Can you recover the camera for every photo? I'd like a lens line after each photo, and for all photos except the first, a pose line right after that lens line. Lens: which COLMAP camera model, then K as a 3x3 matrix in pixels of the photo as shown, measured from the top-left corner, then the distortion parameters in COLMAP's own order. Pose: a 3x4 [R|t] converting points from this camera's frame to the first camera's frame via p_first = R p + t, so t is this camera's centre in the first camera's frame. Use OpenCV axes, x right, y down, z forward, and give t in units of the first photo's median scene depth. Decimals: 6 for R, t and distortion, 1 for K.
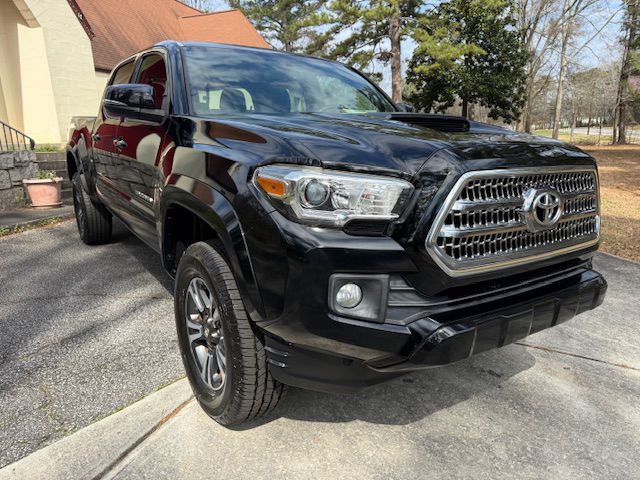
lens RADIAL K [[460.8, 0, 308.2], [0, 460.8, 241.7], [0, 0, 1]] dist [0.010913, -0.013052]
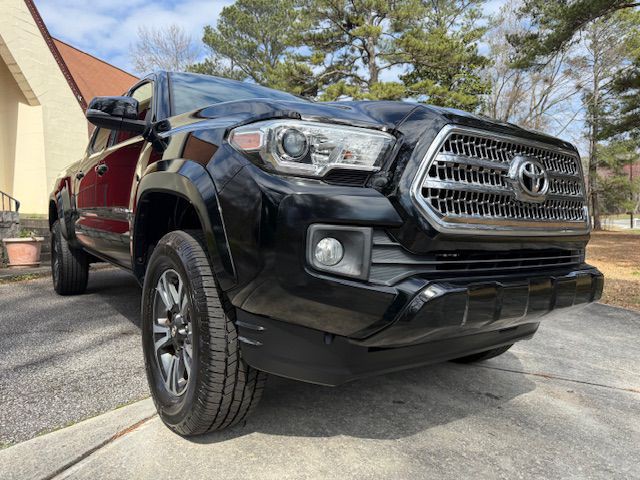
lens RADIAL K [[460.8, 0, 305.8], [0, 460.8, 239.2], [0, 0, 1]] dist [0.010913, -0.013052]
pose [[0.999696, 0.008933, 0.022996, 0.015174], [-0.004263, 0.980668, -0.195633, 0.195425], [-0.024299, 0.195476, 0.980407, 0.071077]]
